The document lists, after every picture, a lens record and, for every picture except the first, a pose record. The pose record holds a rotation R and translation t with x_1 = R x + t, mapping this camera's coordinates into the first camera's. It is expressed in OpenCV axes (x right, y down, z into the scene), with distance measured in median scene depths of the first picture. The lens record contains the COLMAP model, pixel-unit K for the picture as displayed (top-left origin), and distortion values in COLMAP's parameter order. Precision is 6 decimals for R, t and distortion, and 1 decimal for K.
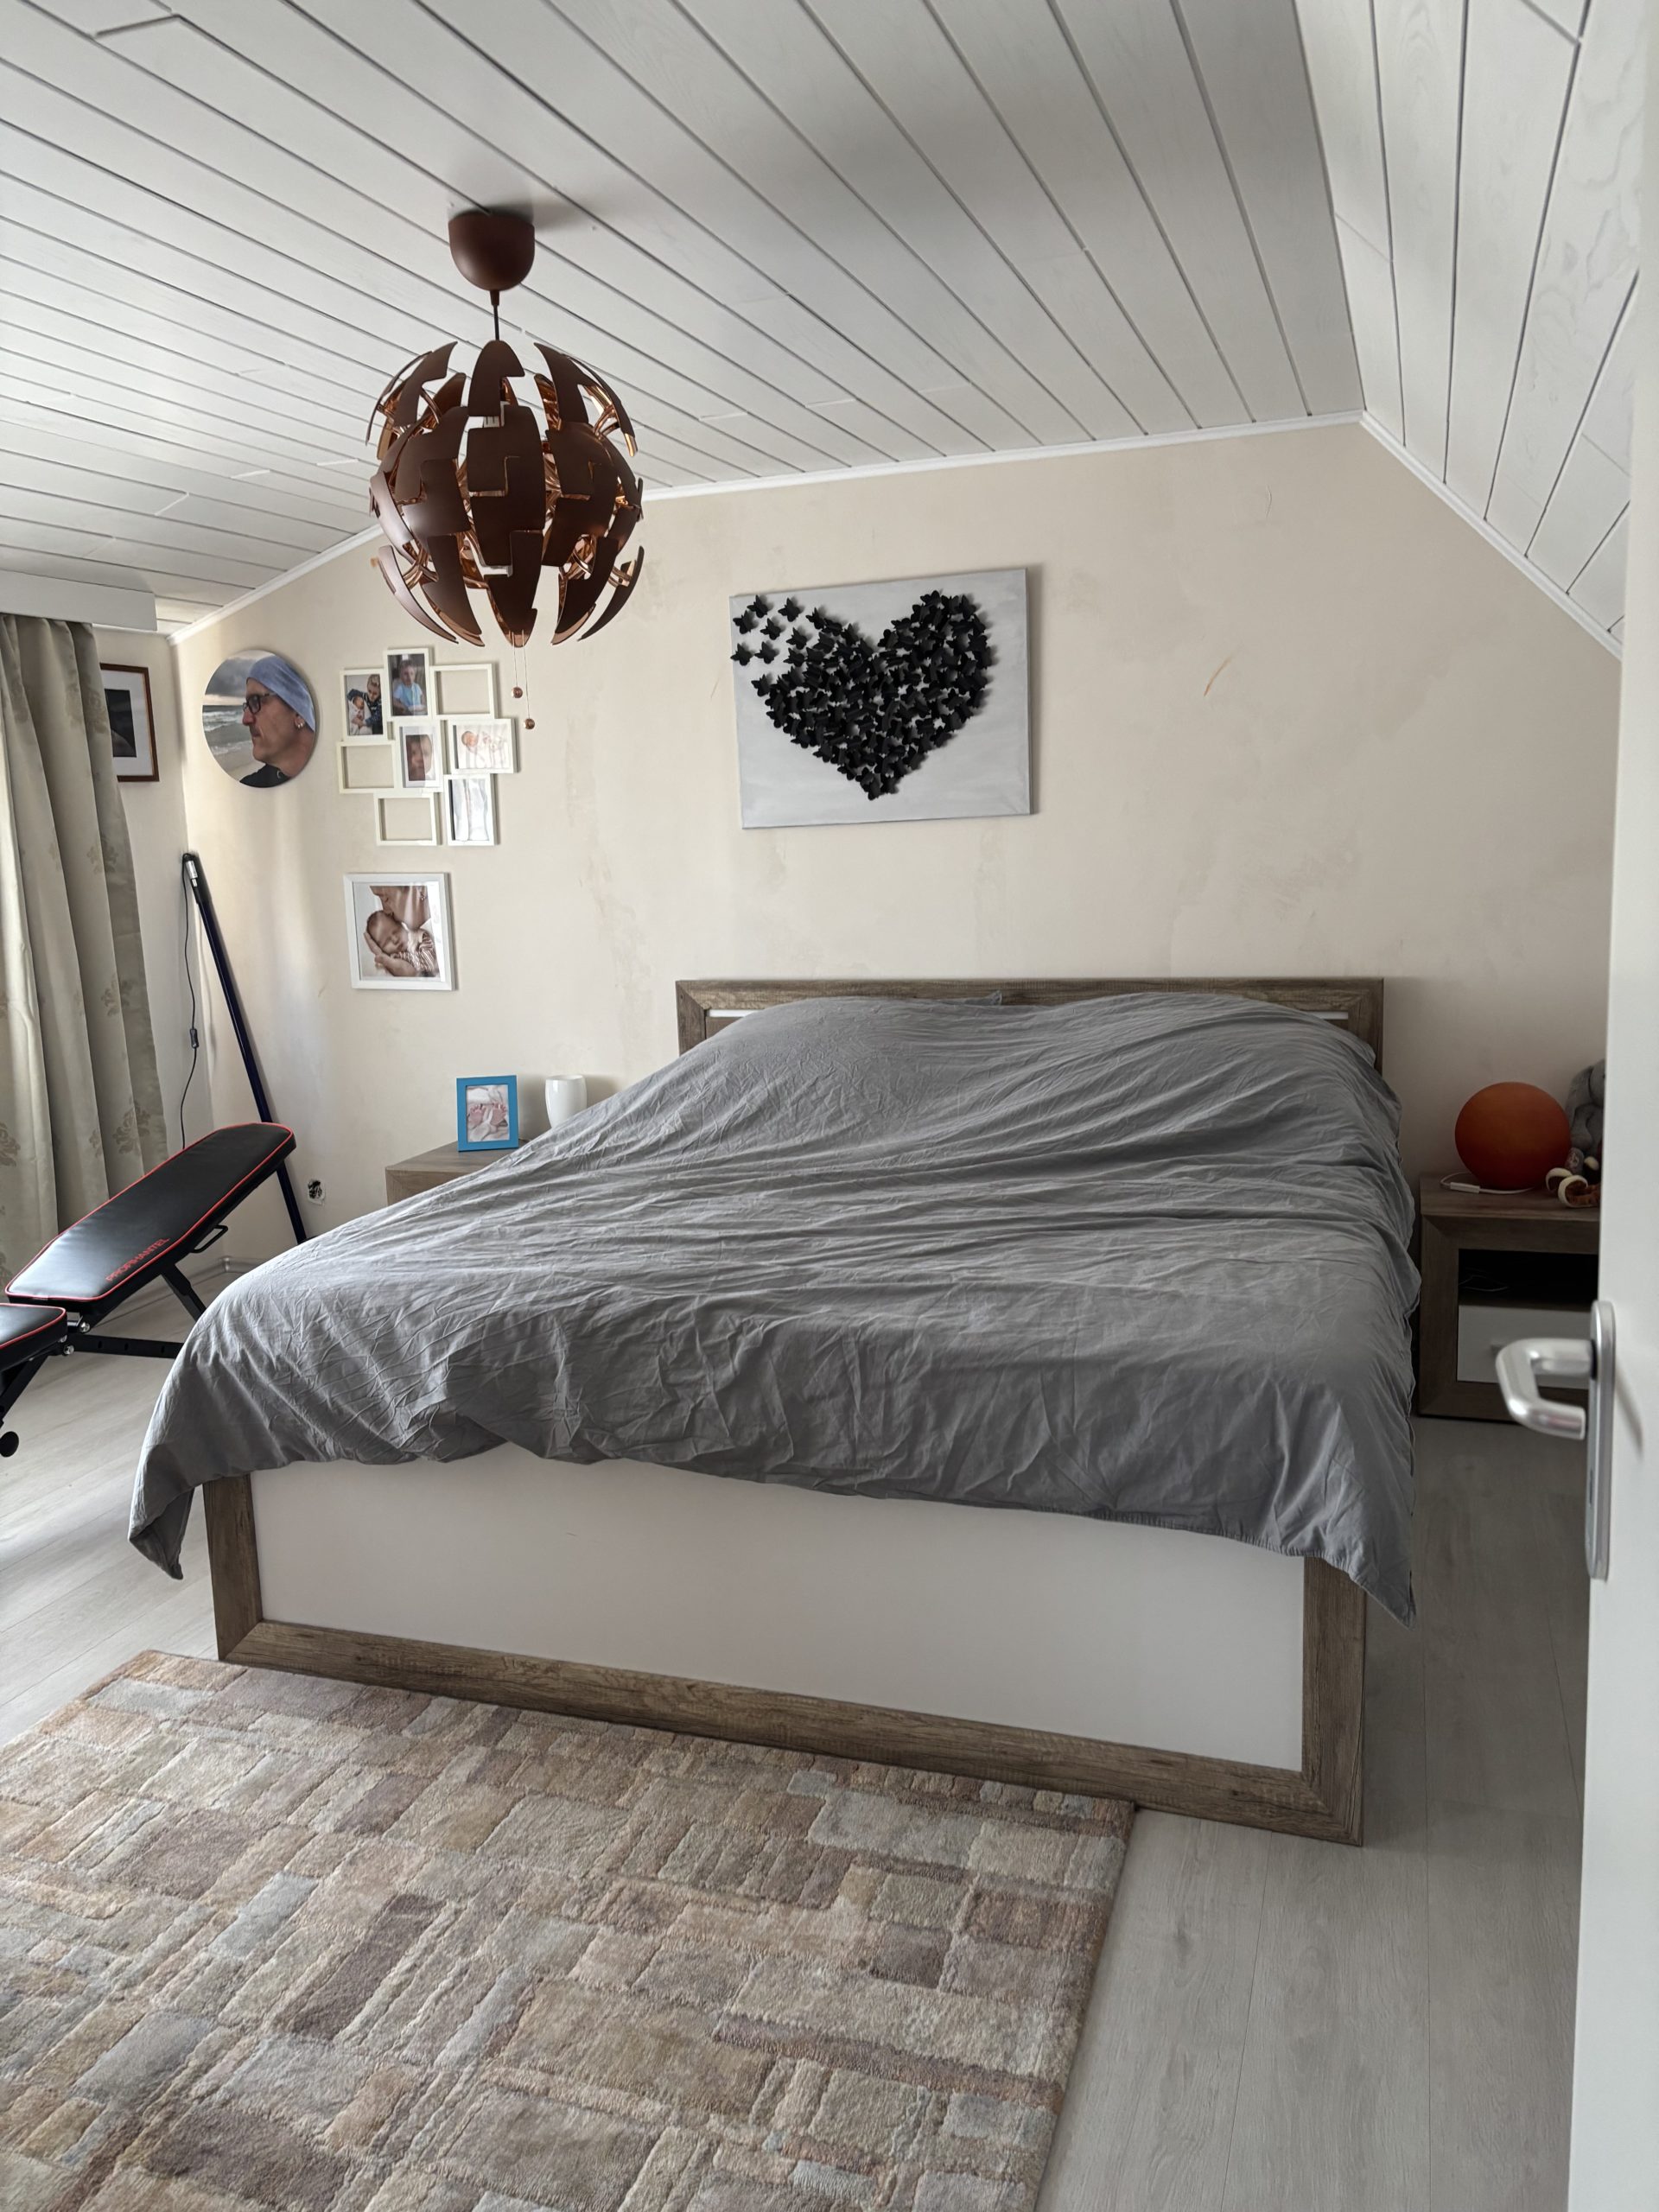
lens RADIAL K [[1681.2, 0, 839.5], [0, 1681.2, 1091.4], [0, 0, 1]] dist [0.048851, -0.035315]
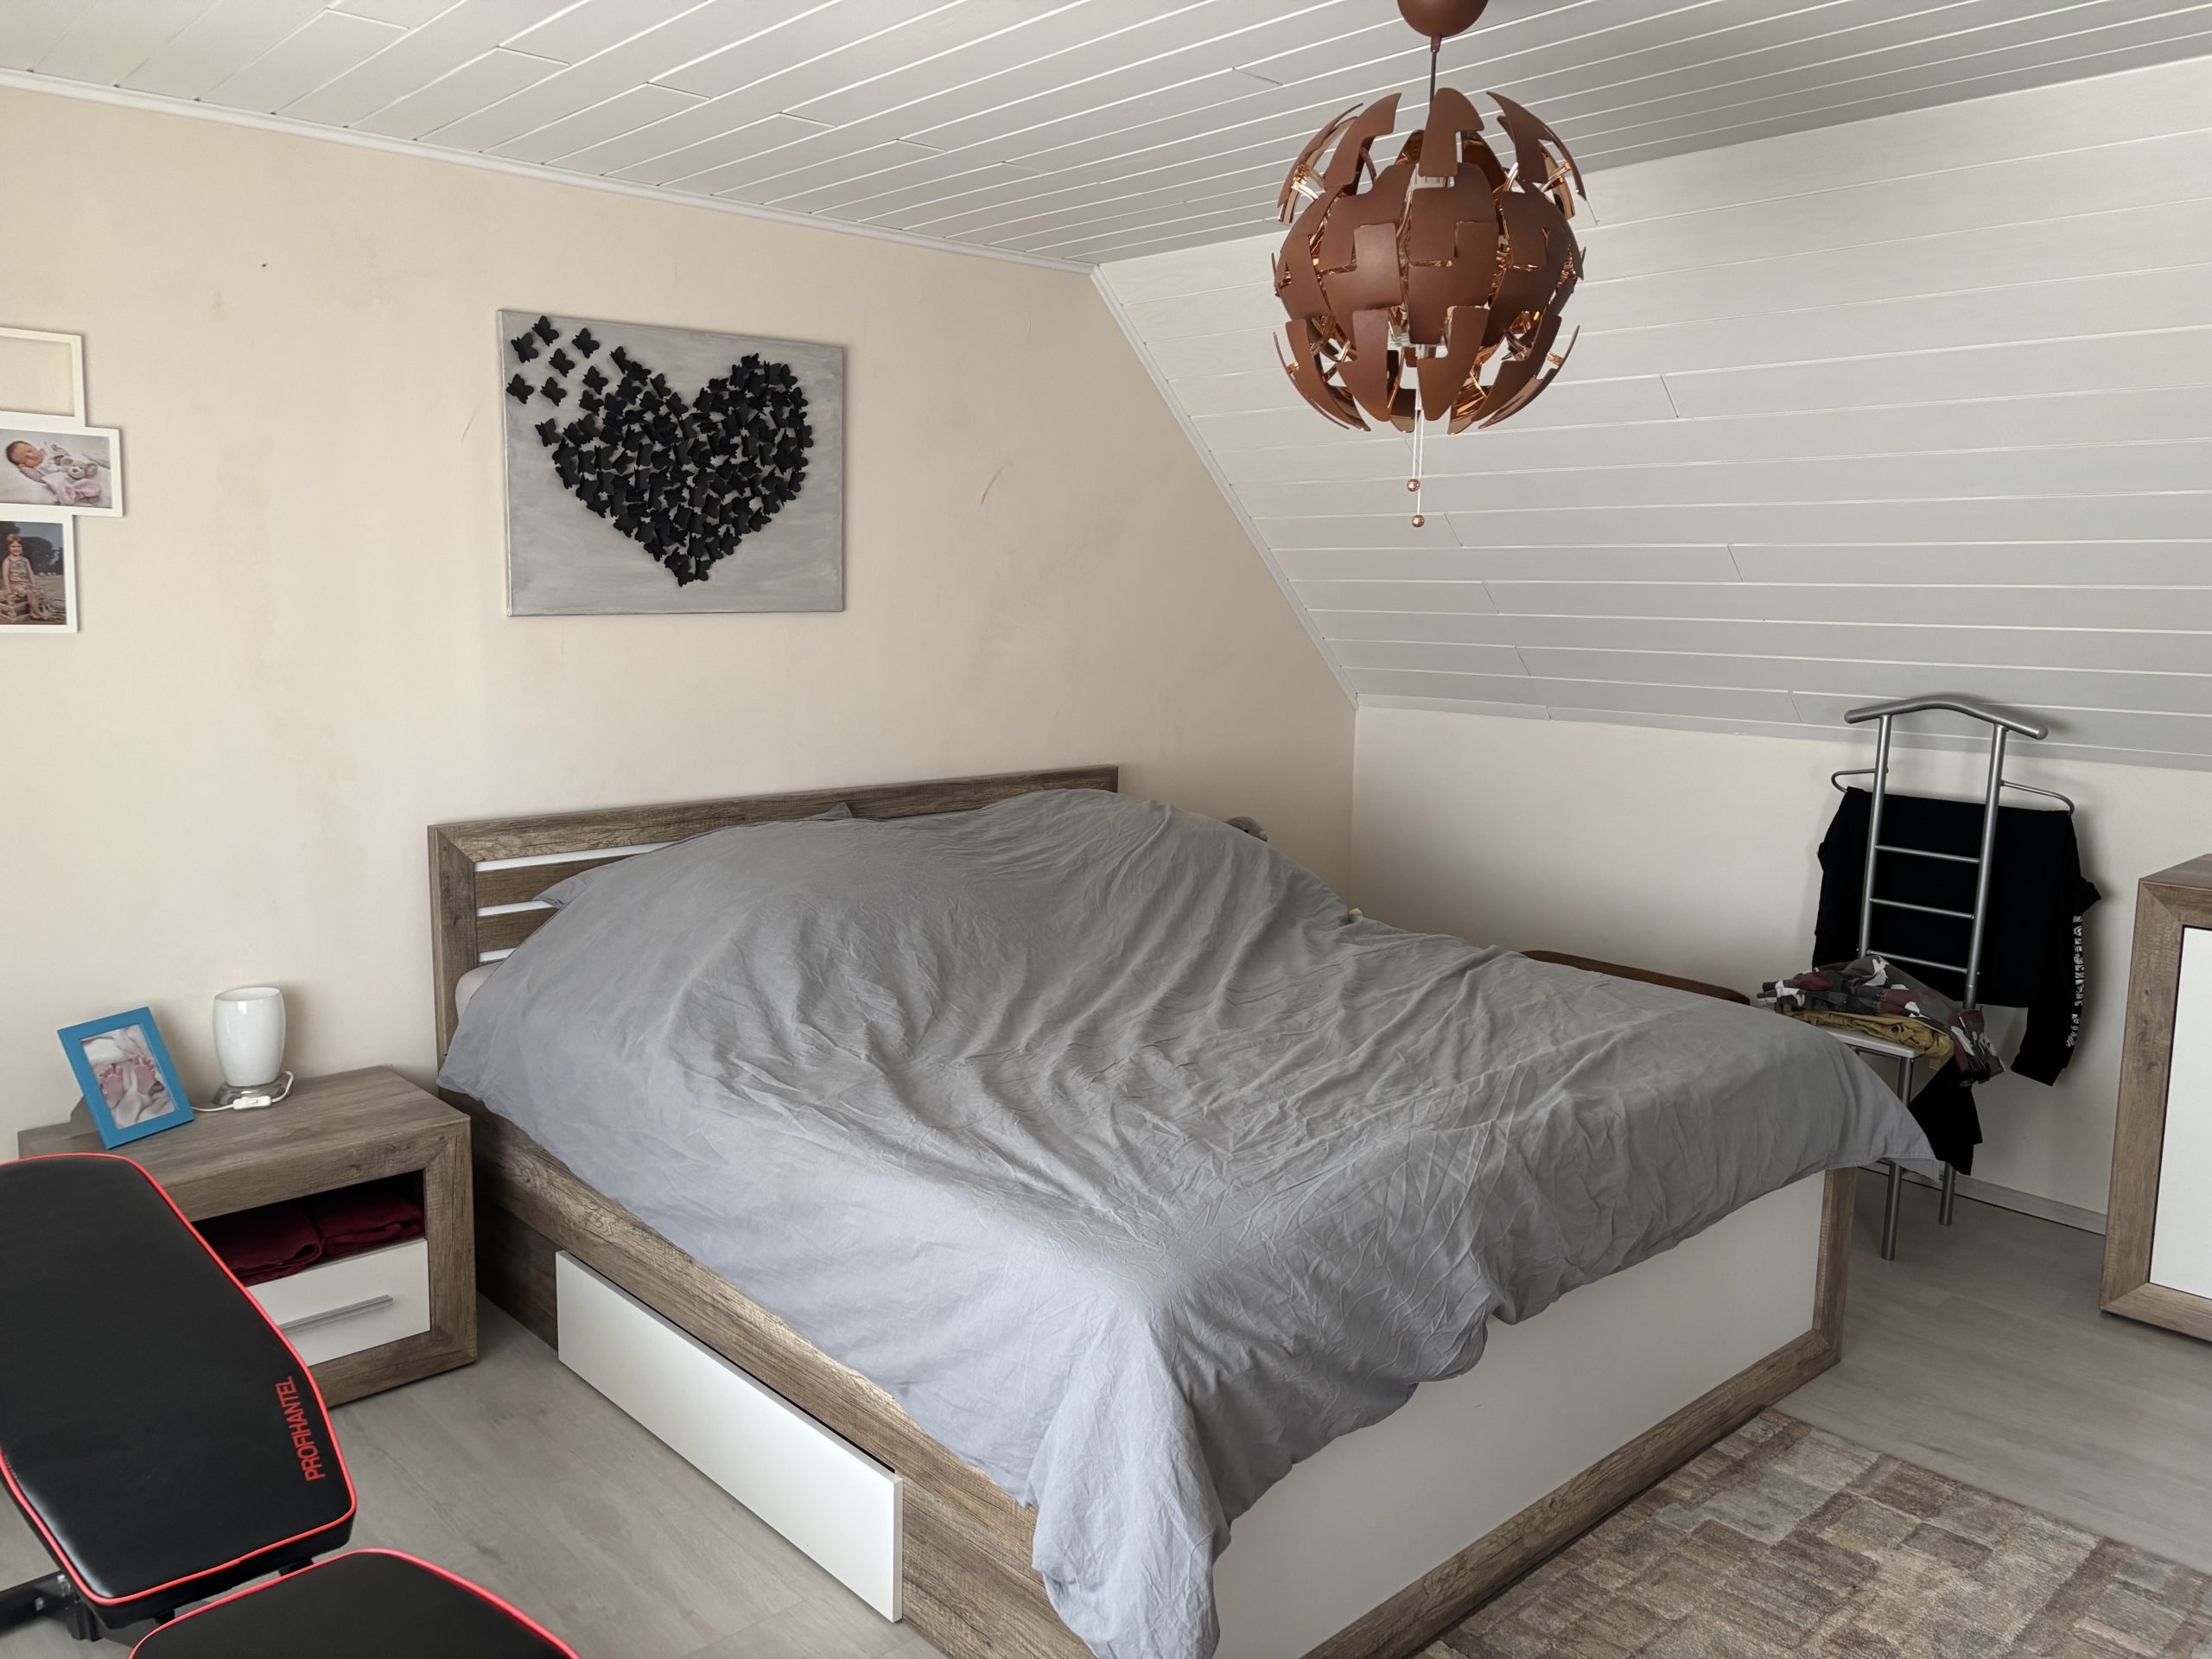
lens RADIAL K [[1681.2, 0, 1121.7], [0, 1681.2, 817.2], [0, 0, 1]] dist [0.048851, -0.035315]
pose [[0.467735, -0.085728, 0.879701, -0.619693], [0.112127, 0.992999, 0.037152, -0.067234], [-0.876728, 0.081261, 0.474073, 0.424329]]
